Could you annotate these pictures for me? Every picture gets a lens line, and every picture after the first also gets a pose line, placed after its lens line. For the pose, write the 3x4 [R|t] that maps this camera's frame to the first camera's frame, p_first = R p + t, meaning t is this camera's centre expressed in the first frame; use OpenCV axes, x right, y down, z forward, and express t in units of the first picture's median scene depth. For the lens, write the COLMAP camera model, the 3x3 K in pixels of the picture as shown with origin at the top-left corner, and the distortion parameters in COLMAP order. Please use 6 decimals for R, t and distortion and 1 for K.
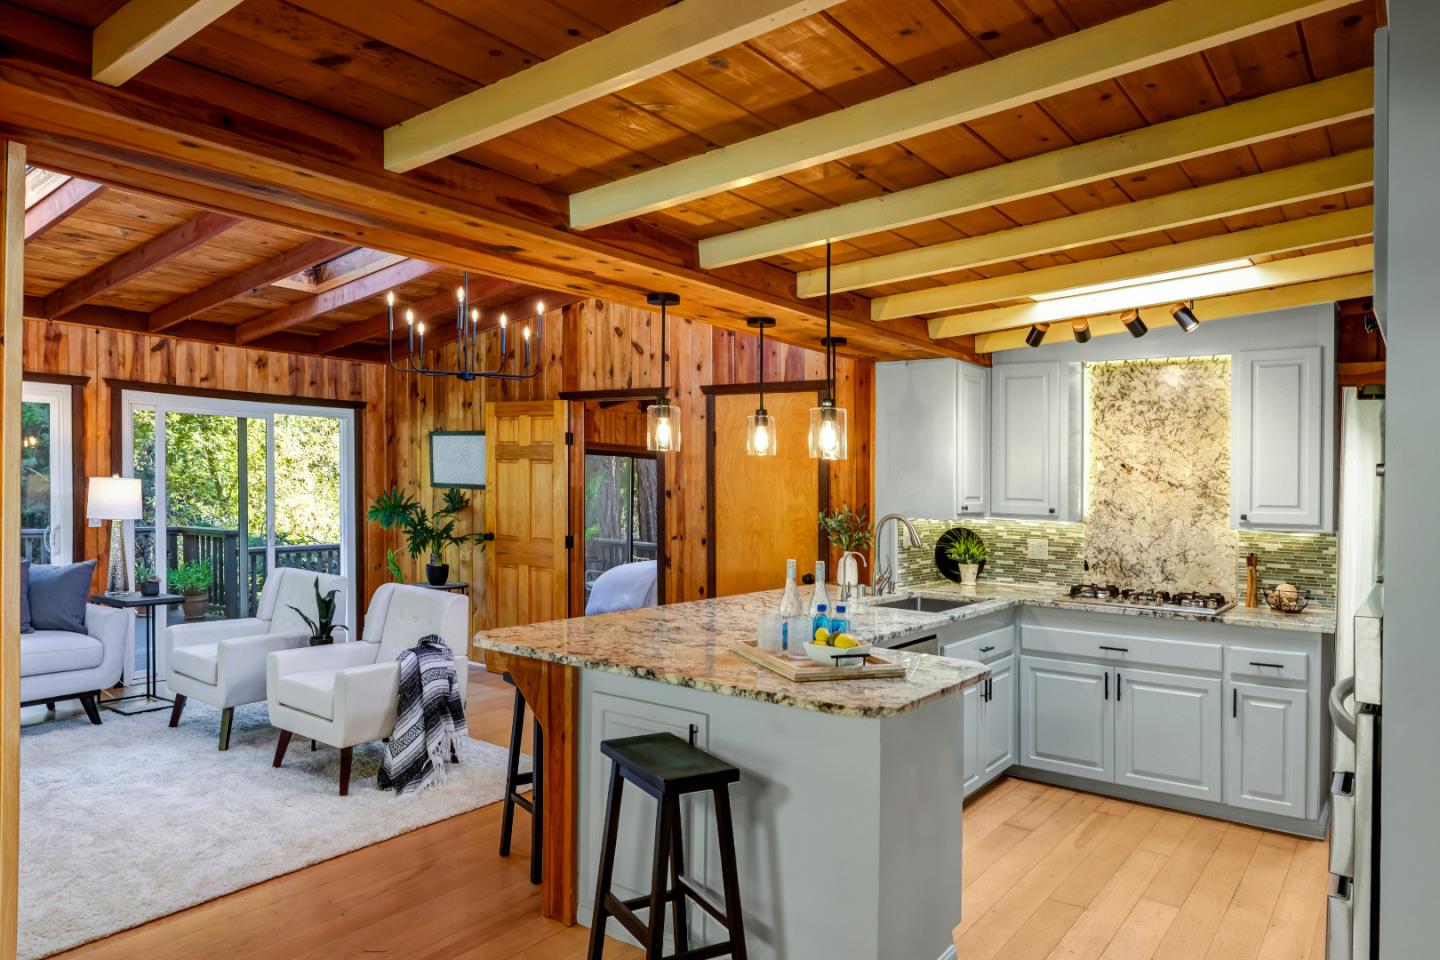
lens RADIAL K [[941.0, 0, 716.1], [0, 941.0, 628.4], [0, 0, 1]] dist [0.009113, 0.003208]
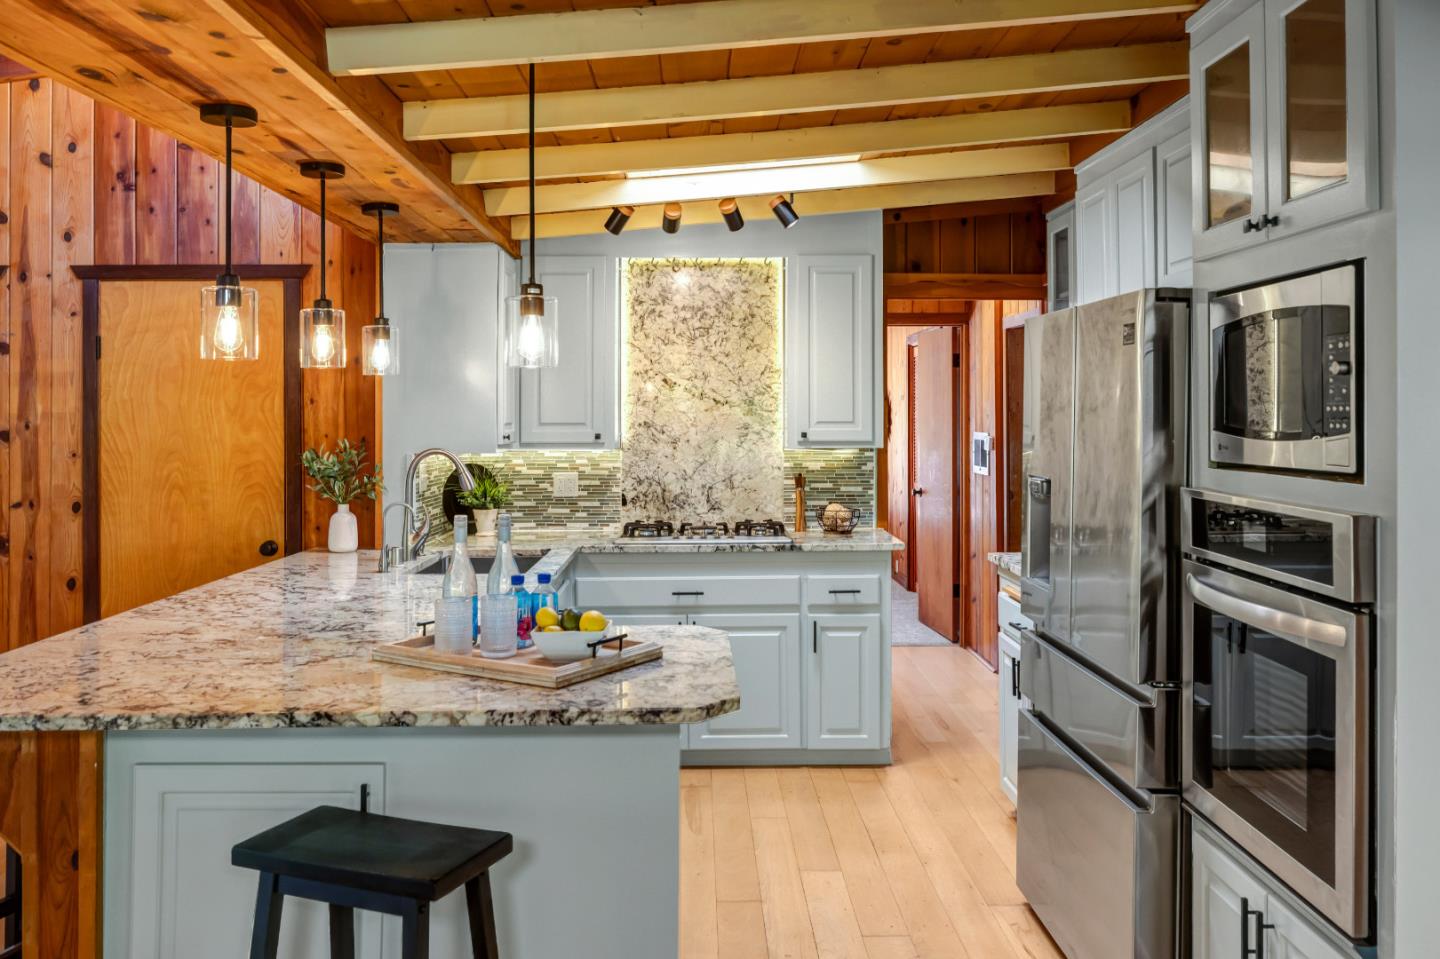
lens RADIAL K [[1159.1, 0, 712.2], [0, 1159.1, 556.2], [0, 0, 1]] dist [-0.007394, -0.004580]
pose [[0.795207, -0.100614, 0.597931, -0.180768], [0.118207, 0.992940, 0.009876, -0.019406], [-0.594704, 0.062826, 0.801486, 0.138322]]
